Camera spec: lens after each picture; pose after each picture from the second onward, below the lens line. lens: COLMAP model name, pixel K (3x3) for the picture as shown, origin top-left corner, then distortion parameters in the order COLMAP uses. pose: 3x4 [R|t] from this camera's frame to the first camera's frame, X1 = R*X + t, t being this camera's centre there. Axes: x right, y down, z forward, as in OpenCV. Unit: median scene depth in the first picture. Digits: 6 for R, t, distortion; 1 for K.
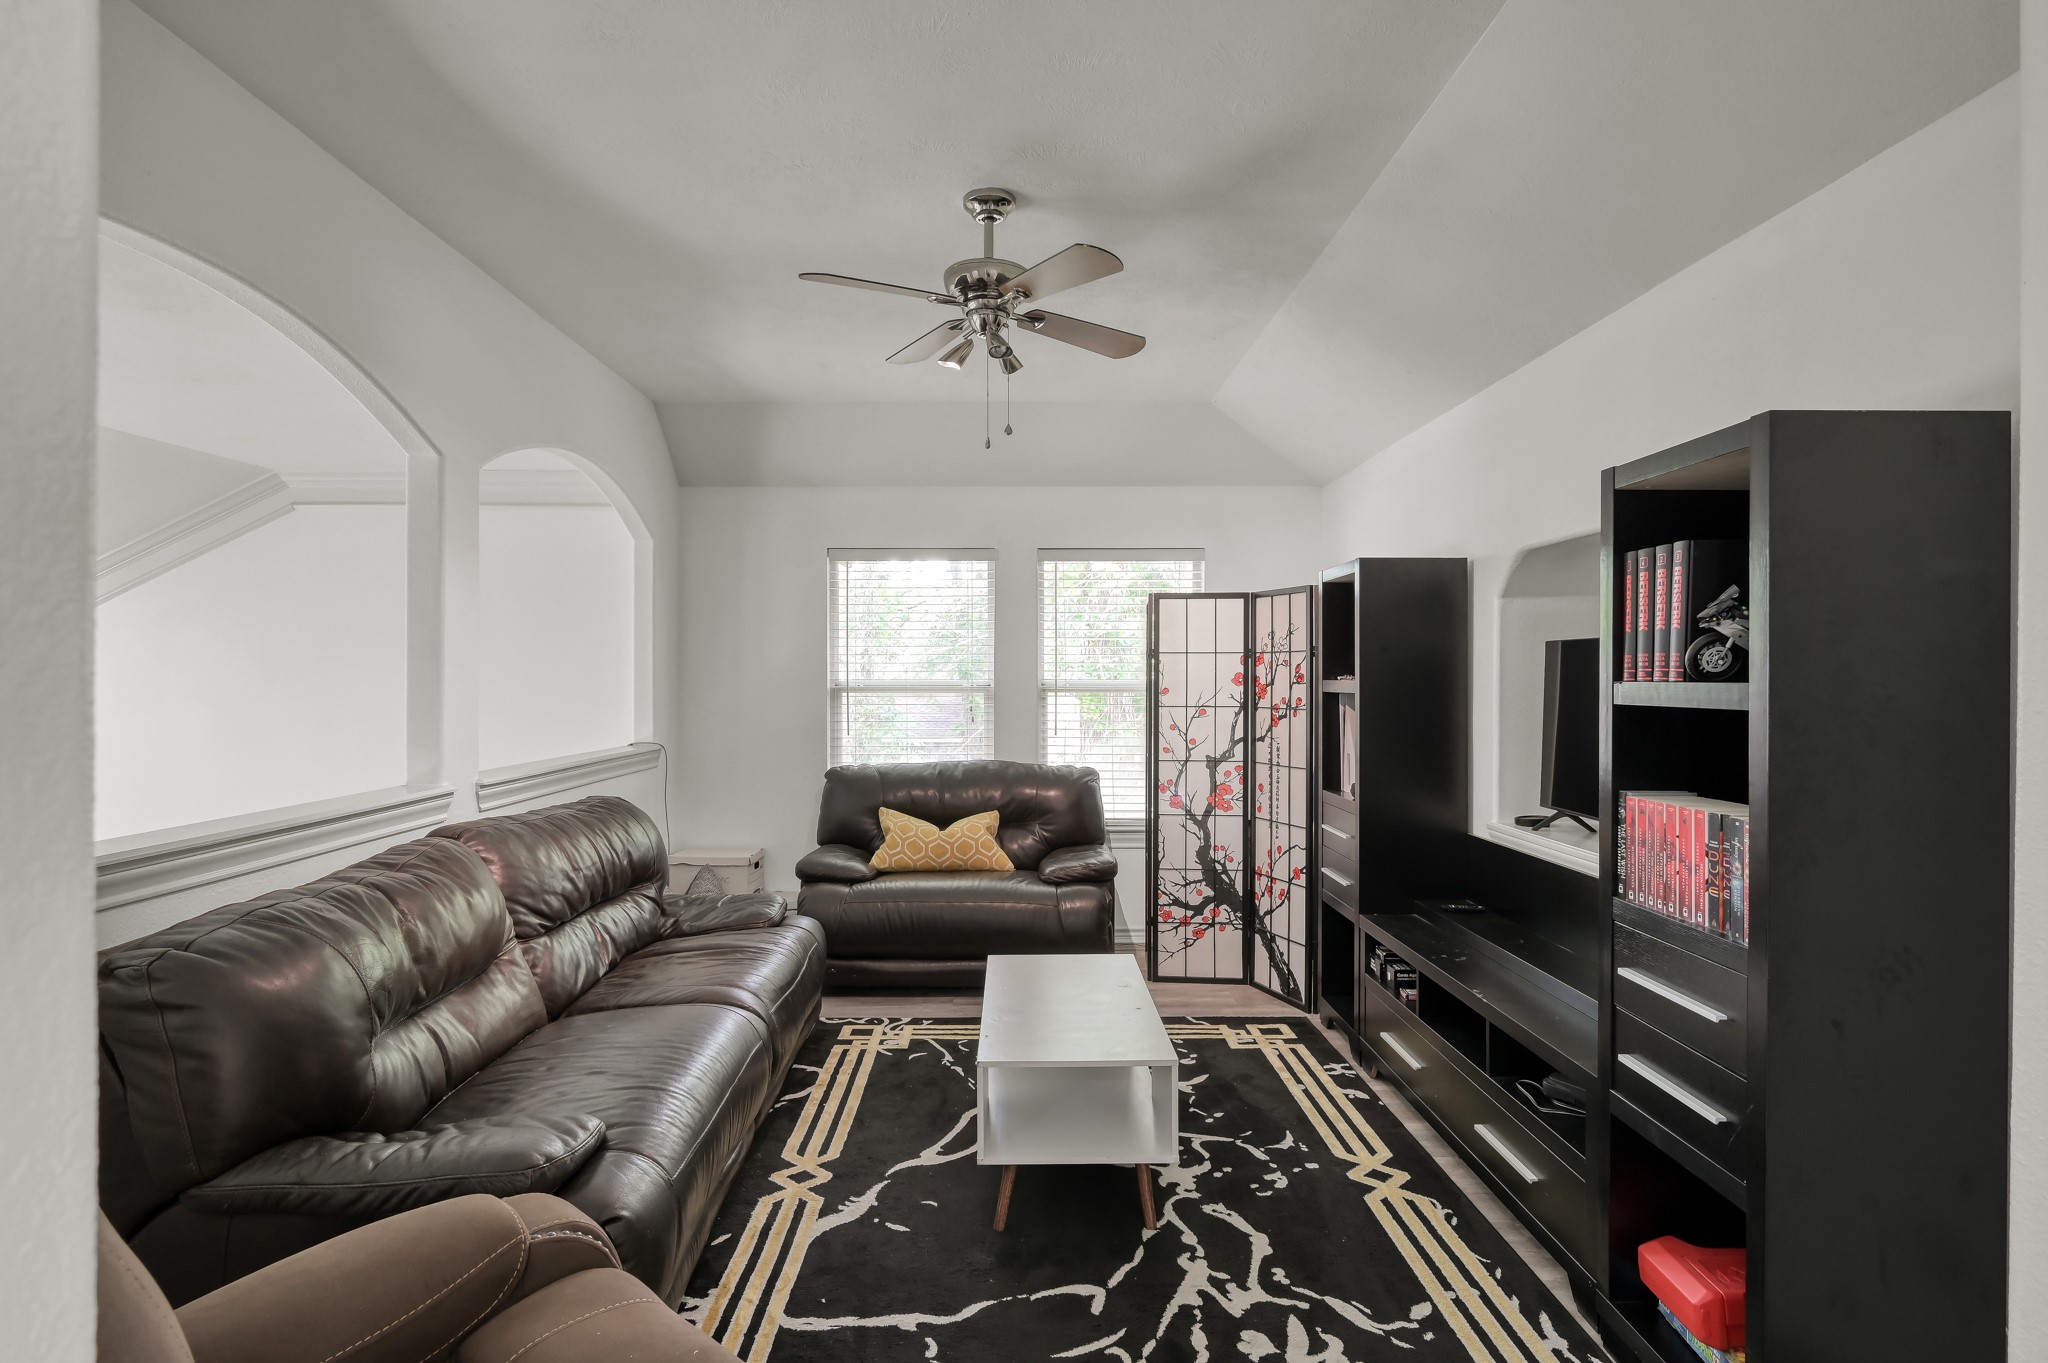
lens RADIAL K [[1042.8, 0, 1025.3], [0, 1042.8, 681.1], [0, 0, 1]] dist [-0.002699, 0.000922]
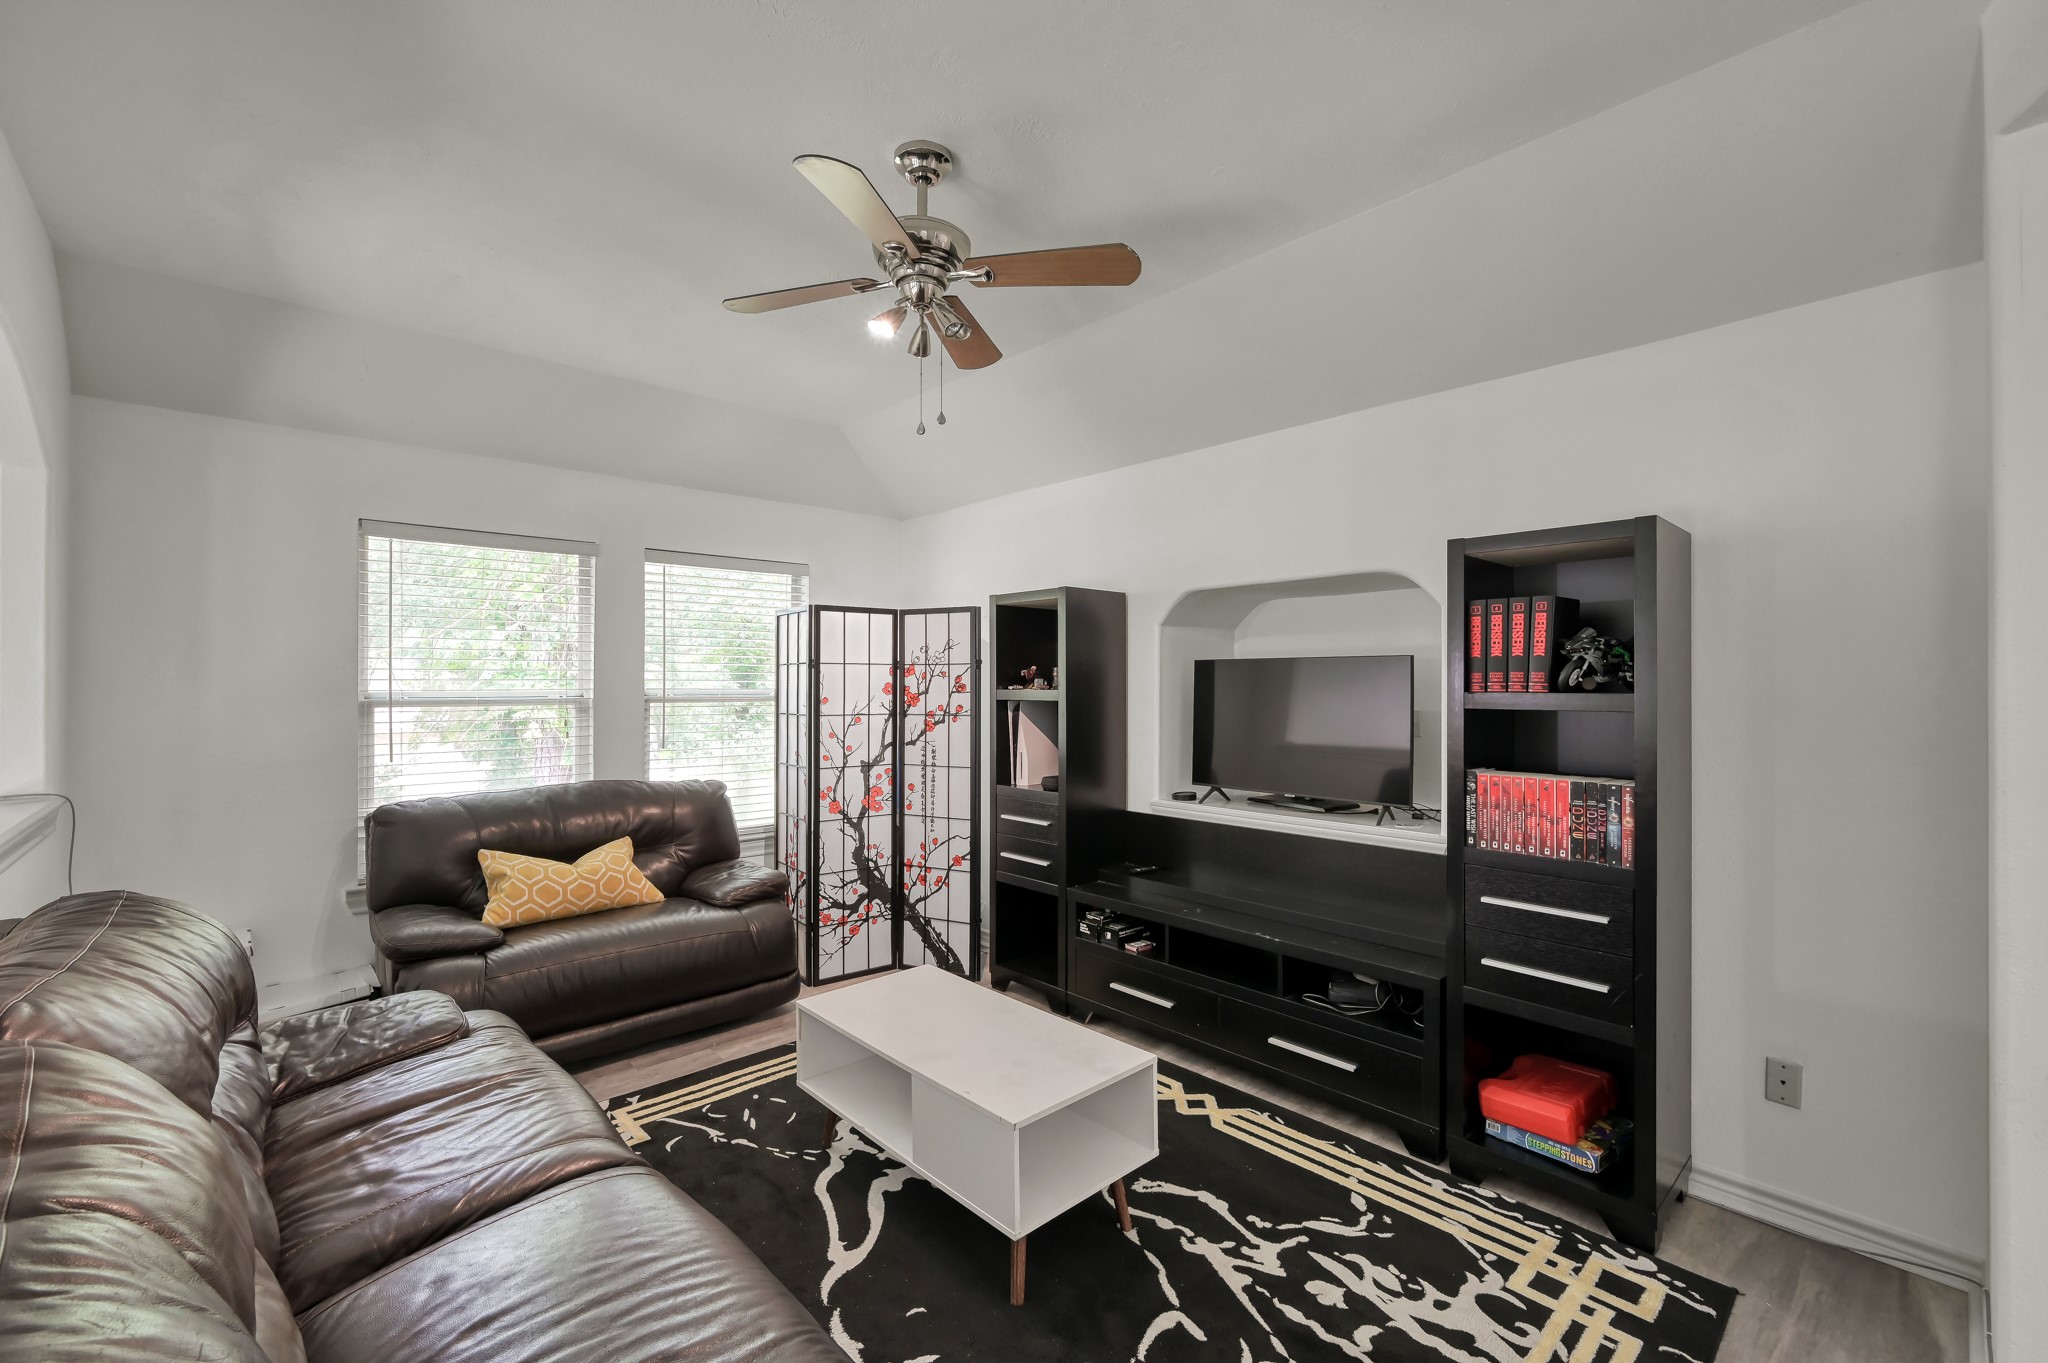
lens RADIAL K [[853.0, 0, 1024.4], [0, 853.0, 681.0], [0, 0, 1]] dist [-0.000436, 0.000510]
pose [[0.740643, 0.002813, 0.671893, -0.292294], [0.001908, 0.999978, -0.006291, -0.003918], [-0.671897, 0.005941, 0.740621, 0.251820]]
